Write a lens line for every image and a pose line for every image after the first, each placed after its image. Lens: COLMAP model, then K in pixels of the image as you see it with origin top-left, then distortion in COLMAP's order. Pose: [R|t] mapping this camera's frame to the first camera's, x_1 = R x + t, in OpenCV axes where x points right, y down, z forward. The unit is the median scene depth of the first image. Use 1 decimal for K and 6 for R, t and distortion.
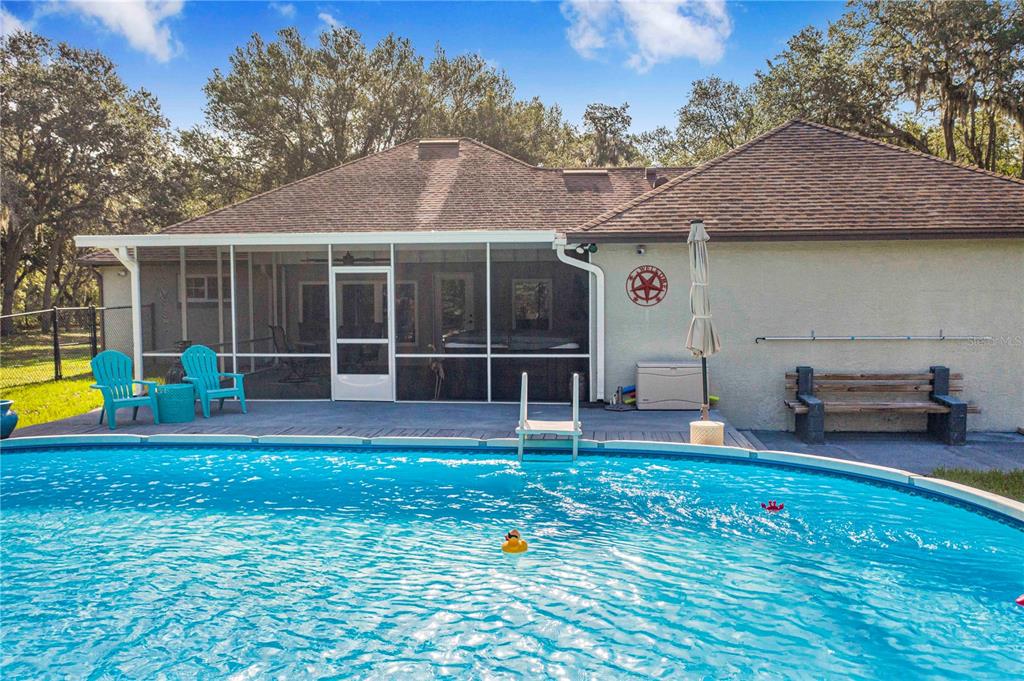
lens RADIAL K [[800.5, 0, 508.6], [0, 800.5, 303.1], [0, 0, 1]] dist [-0.001527, -0.000284]
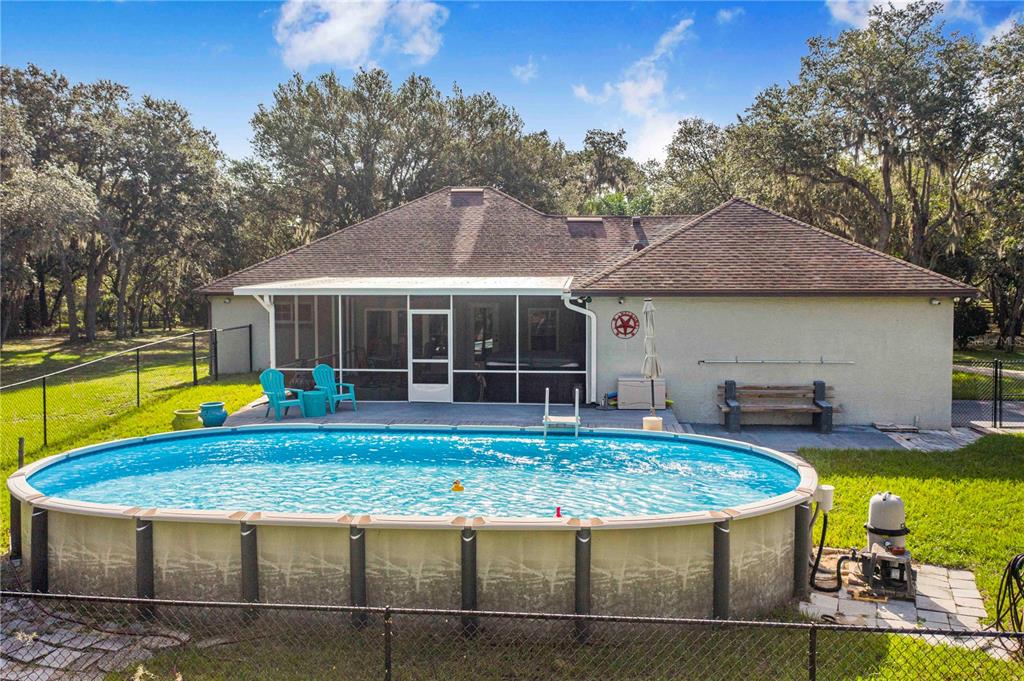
lens RADIAL K [[797.1, 0, 515.0], [0, 797.1, 280.9], [0, 0, 1]] dist [0.000925, -0.006762]
pose [[0.999959, 0.005900, 0.006839, -0.039599], [-0.005743, 0.999727, -0.022640, -0.066061], [-0.006971, 0.022600, 0.999720, -0.453917]]
